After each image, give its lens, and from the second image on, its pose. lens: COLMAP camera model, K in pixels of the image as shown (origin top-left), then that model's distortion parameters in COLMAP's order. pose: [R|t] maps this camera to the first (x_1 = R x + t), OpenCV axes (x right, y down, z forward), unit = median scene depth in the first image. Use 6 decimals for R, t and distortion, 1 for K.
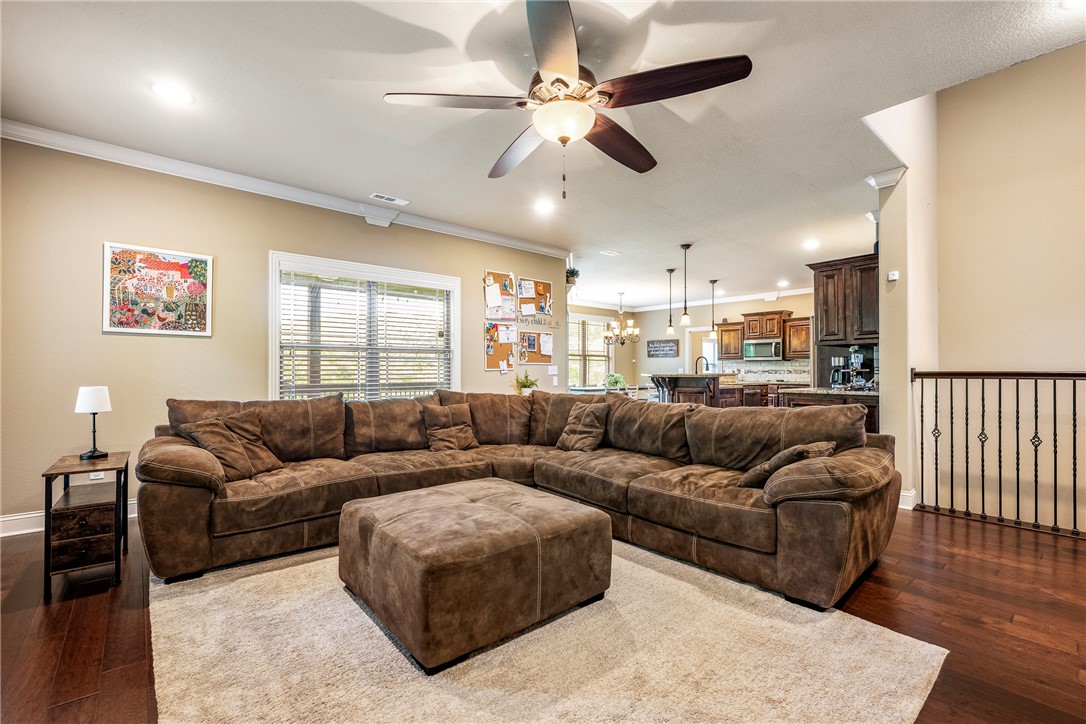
lens RADIAL K [[492.7, 0, 548.0], [0, 492.7, 368.2], [0, 0, 1]] dist [0.000379, 0.000114]
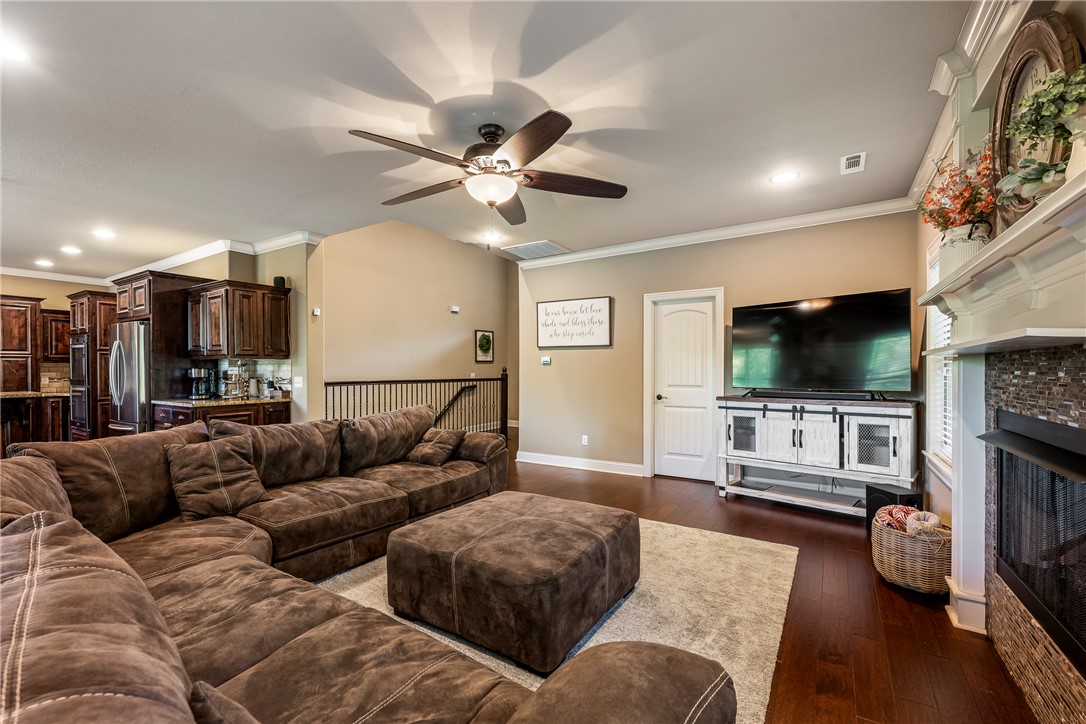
lens RADIAL K [[466.9, 0, 547.8], [0, 466.9, 365.0], [0, 0, 1]] dist [0.003287, -0.000082]
pose [[-0.296188, 0.008435, 0.955092, -0.751508], [0.001442, 0.999964, -0.008384, -0.032079], [-0.955129, -0.001106, -0.296189, 0.817822]]
